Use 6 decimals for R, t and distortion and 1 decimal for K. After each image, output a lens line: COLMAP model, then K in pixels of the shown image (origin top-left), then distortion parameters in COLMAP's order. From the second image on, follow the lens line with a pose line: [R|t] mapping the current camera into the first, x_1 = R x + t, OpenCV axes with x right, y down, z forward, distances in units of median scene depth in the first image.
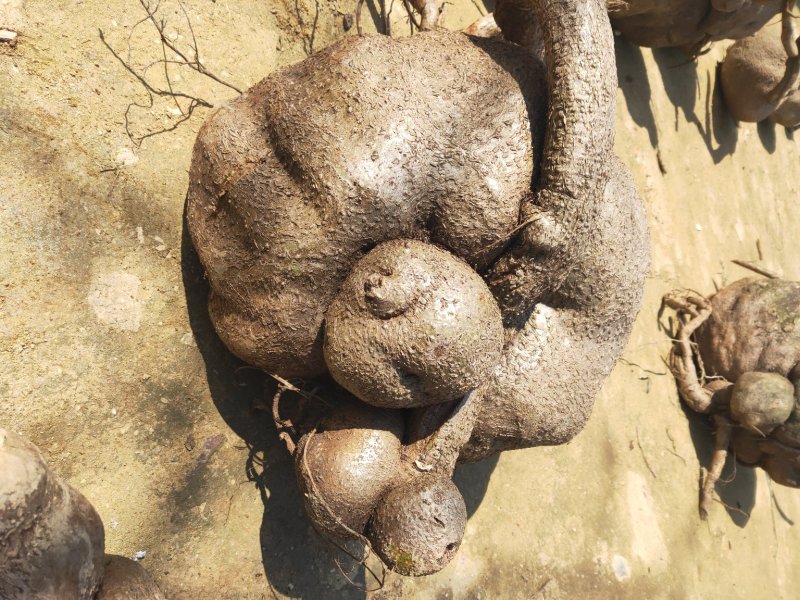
lens RADIAL K [[614.3, 0, 398.2], [0, 614.3, 298.9], [0, 0, 1]] dist [0.044112, -0.024630]
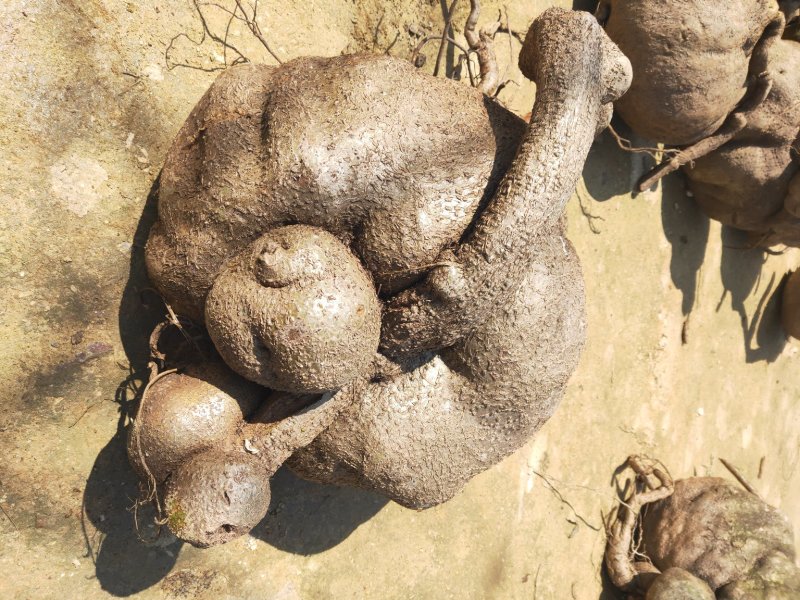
lens RADIAL K [[614.3, 0, 400.3], [0, 614.3, 297.8], [0, 0, 1]] dist [0.044112, -0.024630]
pose [[0.901039, 0.423708, -0.092735, 0.229485], [-0.431235, 0.898058, -0.086767, 0.033630], [0.046517, 0.118171, 0.991903, -0.005115]]
